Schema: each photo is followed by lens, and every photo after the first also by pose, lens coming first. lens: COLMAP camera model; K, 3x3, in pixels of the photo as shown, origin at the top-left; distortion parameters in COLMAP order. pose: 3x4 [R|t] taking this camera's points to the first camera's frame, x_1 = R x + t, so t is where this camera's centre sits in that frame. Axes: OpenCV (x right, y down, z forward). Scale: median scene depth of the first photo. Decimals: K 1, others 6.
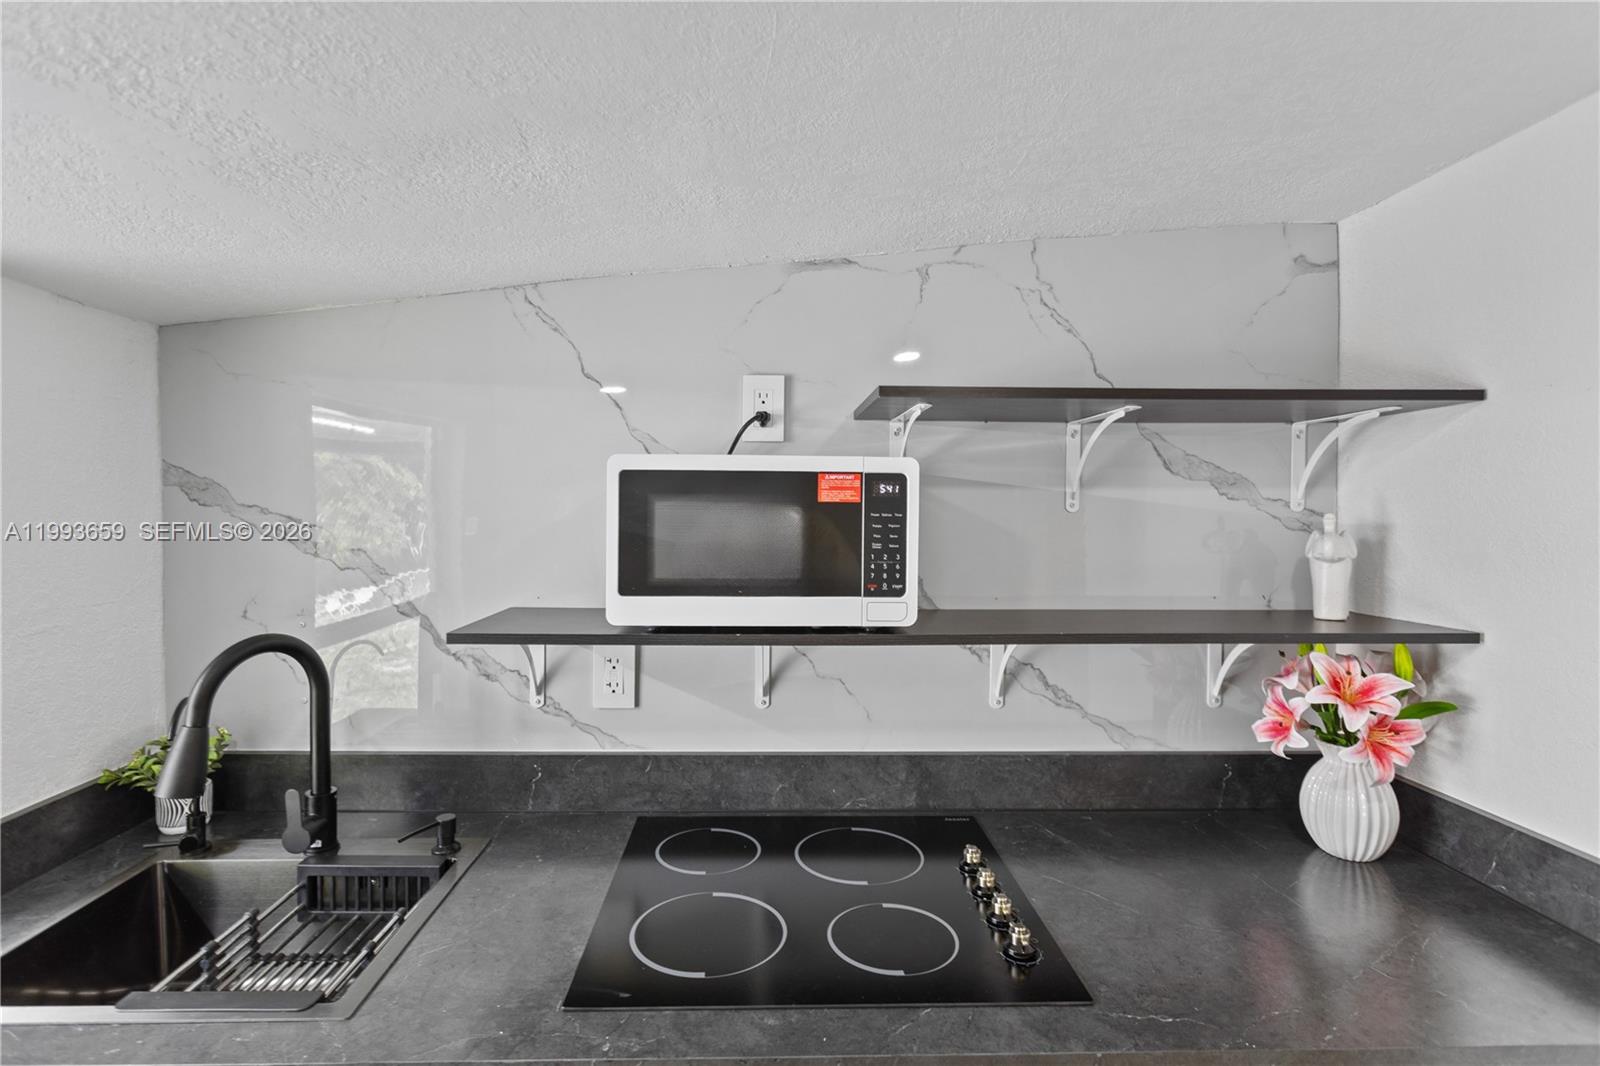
lens RADIAL K [[772.9, 0, 778.8], [0, 772.9, 531.3], [0, 0, 1]] dist [0.010986, 0.000585]
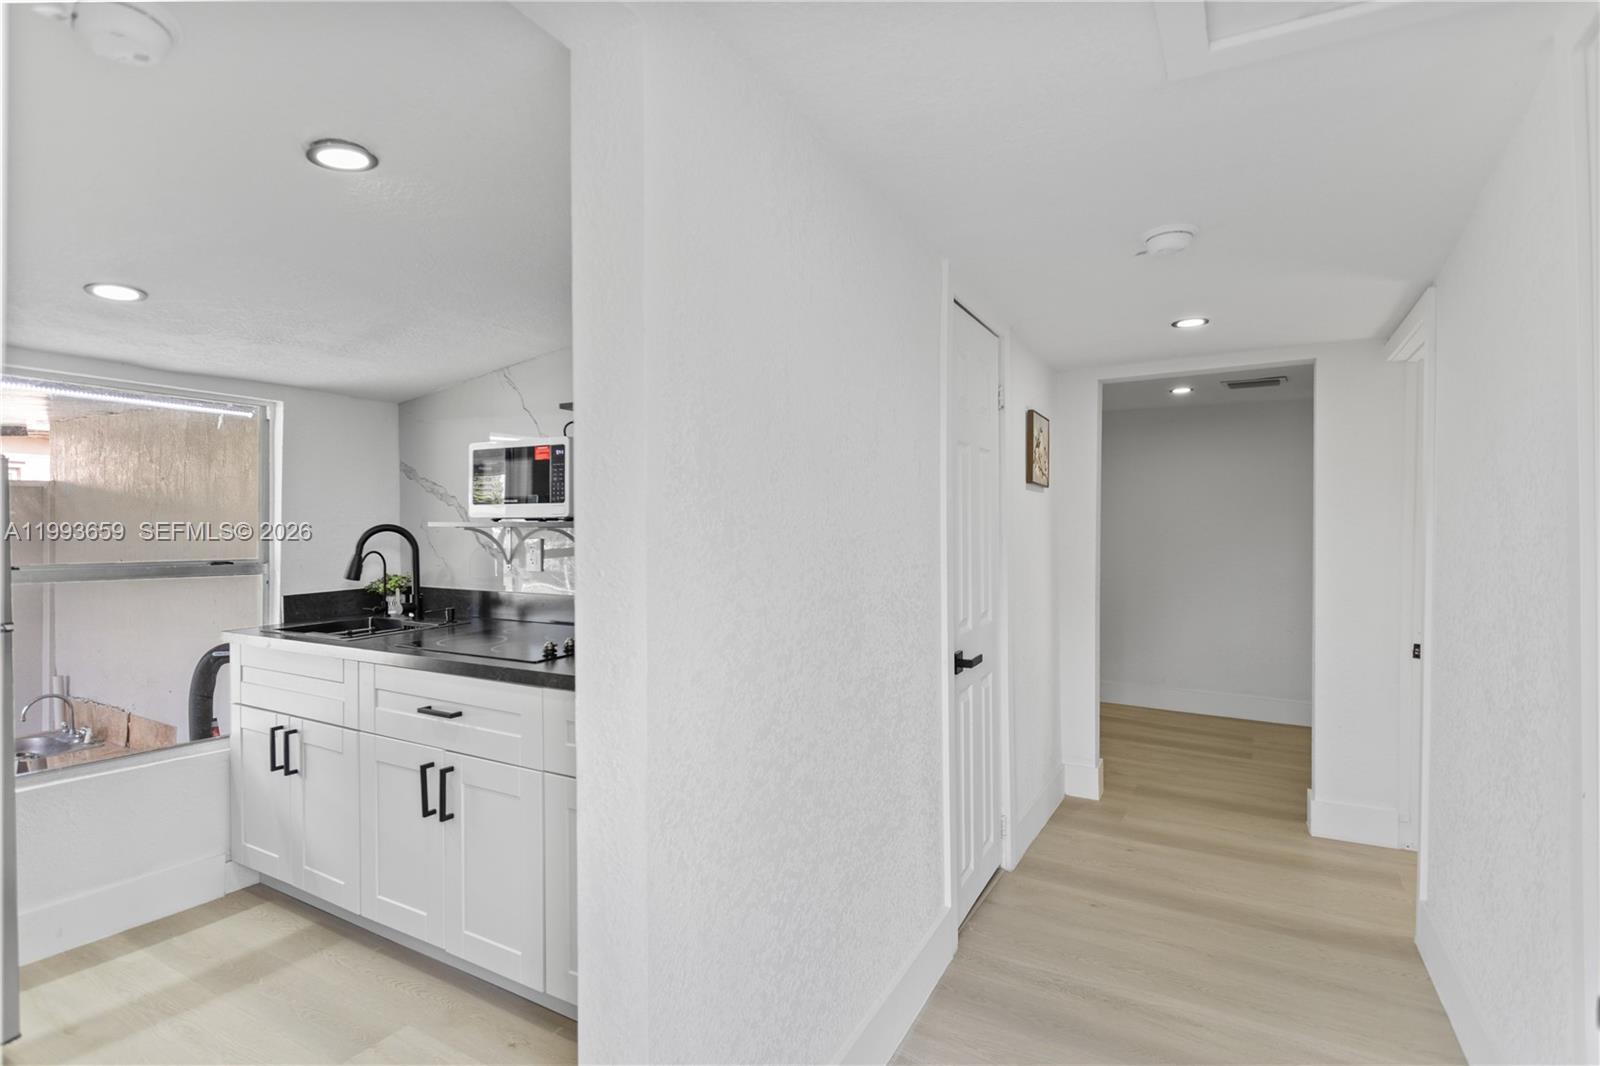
lens RADIAL K [[741.5, 0, 781.4], [0, 741.5, 542.5], [0, 0, 1]] dist [0.008621, 0.000224]
pose [[0.859350, 0.010039, -0.511290, 1.344151], [-0.014501, 0.999884, -0.004740, 0.152683], [0.511183, 0.011487, 0.859395, -0.341576]]
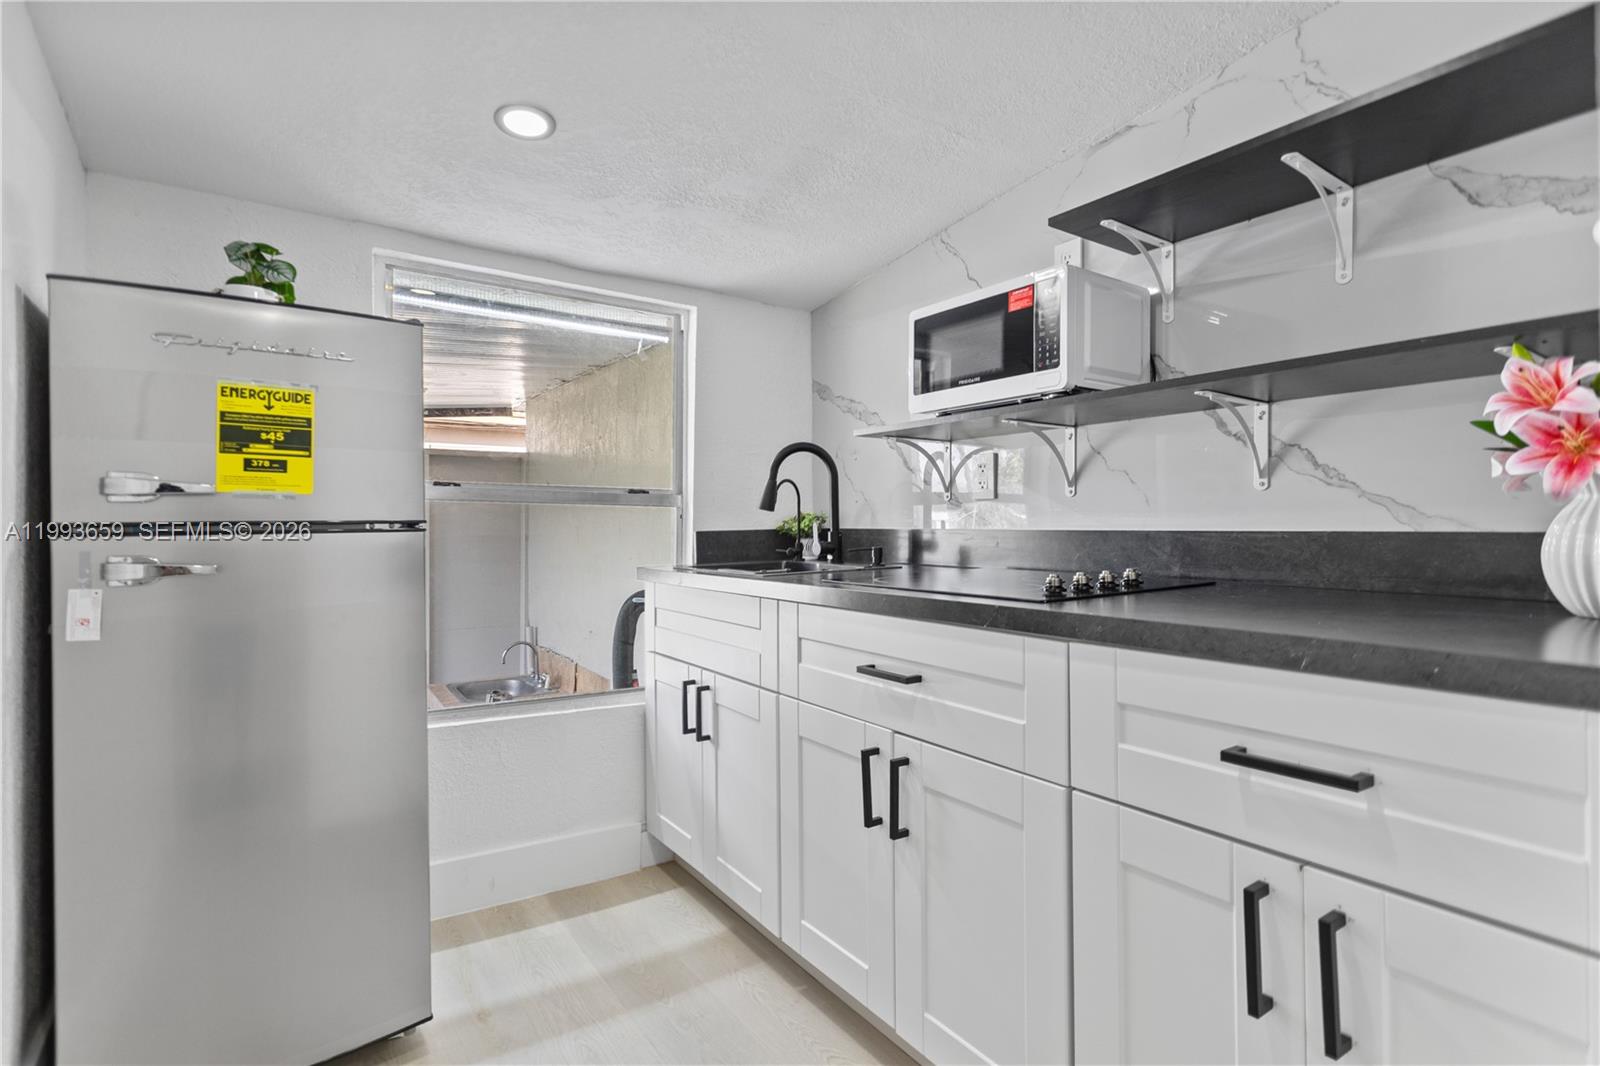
lens RADIAL K [[762.8, 0, 805.9], [0, 762.8, 529.5], [0, 0, 1]] dist [-0.000548, 0.001403]
pose [[0.550834, 0.000550, -0.834614, 0.814698], [-0.015455, 0.999835, -0.009542, 0.306197], [0.834472, 0.018155, 0.550752, -0.079364]]
